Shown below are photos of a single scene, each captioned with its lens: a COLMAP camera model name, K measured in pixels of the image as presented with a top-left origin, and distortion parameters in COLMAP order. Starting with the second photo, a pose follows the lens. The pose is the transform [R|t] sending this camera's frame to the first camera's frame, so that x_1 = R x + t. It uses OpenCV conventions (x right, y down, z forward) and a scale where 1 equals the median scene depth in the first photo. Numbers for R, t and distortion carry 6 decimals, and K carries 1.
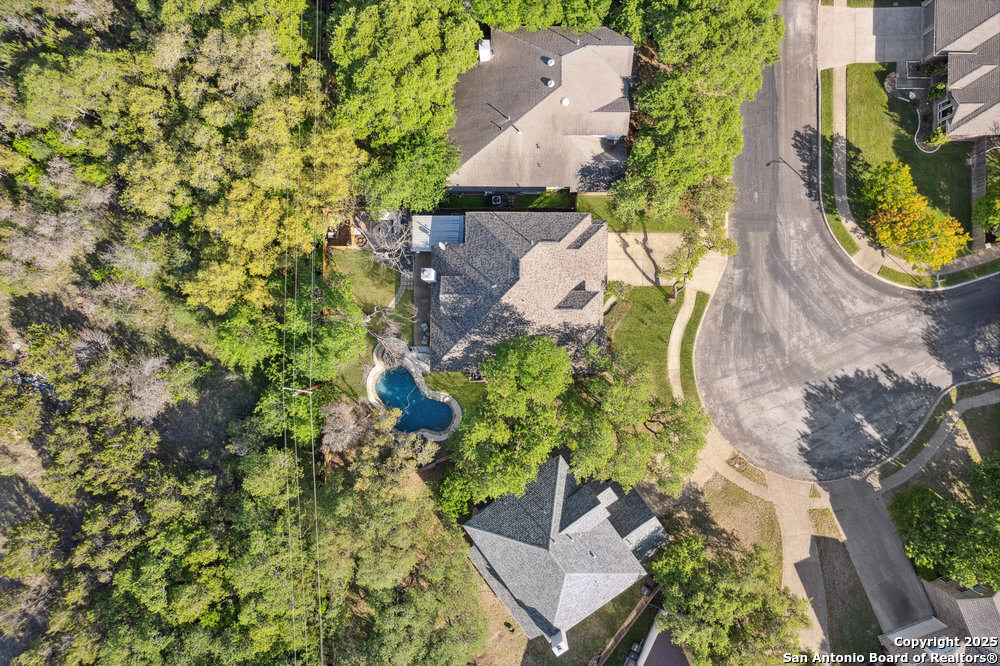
lens RADIAL K [[644.7, 0, 500.0], [0, 644.7, 333.0], [0, 0, 1]] dist [-0.085612, 0.079608]
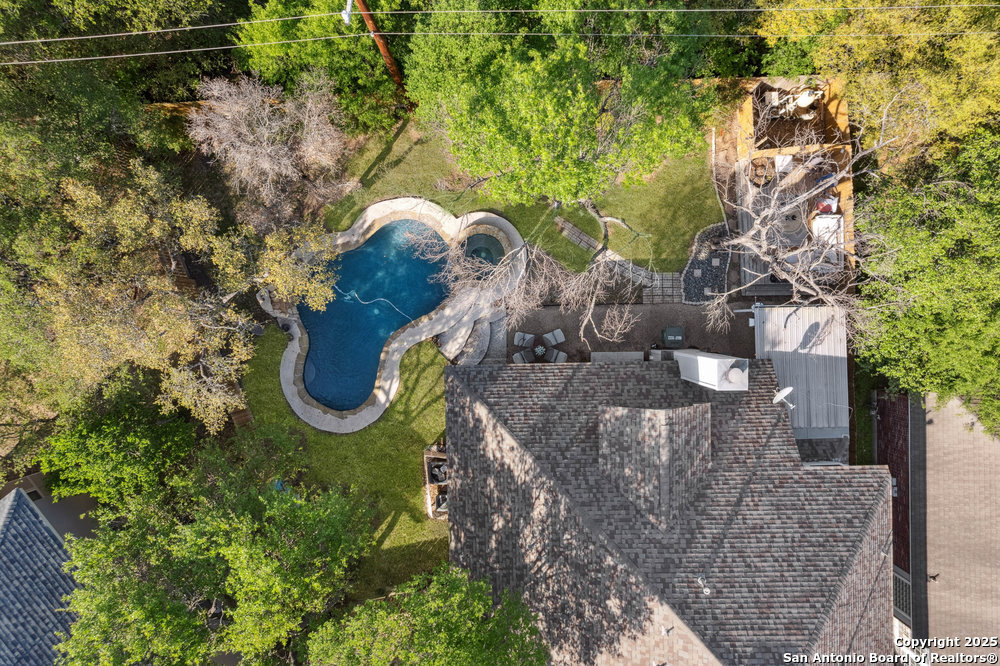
lens RADIAL K [[644.7, 0, 500.0], [0, 644.7, 333.0], [0, 0, 1]] dist [-0.085612, 0.079608]
pose [[0.034758, 0.999038, 0.026749, -0.138308], [-0.999377, 0.034583, 0.006984, 0.023249], [0.006052, -0.026976, 0.999618, 0.620727]]
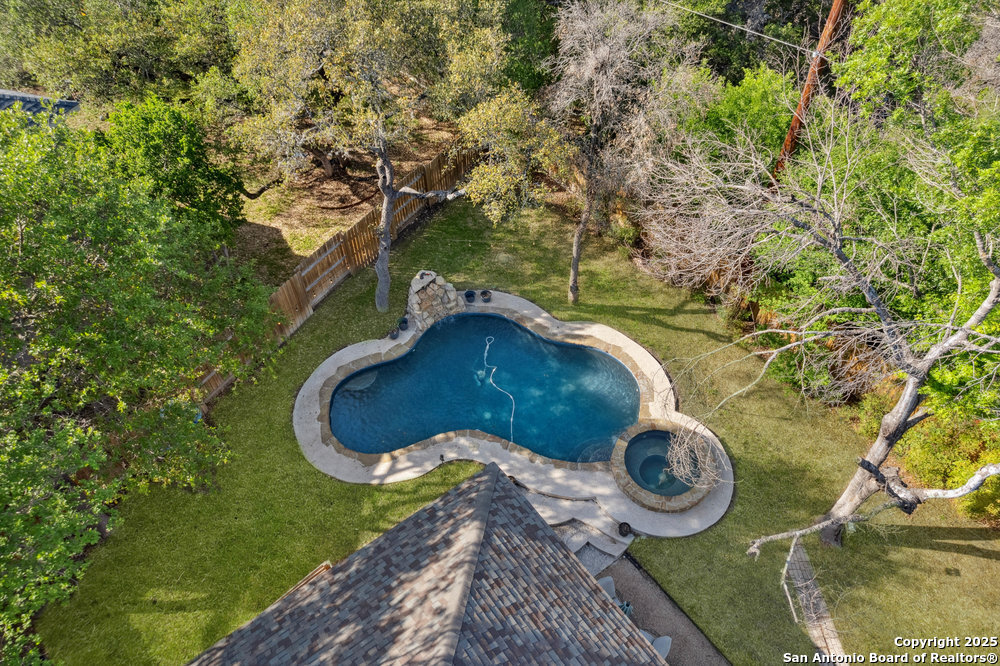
lens RADIAL K [[630.3, 0, 478.5], [0, 630.3, 319.4], [0, 0, 1]] dist [-0.105959, 0.128379]
pose [[-0.804445, 0.454074, -0.382995, -0.046680], [-0.593036, -0.576671, 0.561925, -0.027543], [0.034294, 0.679167, 0.733182, 0.818761]]
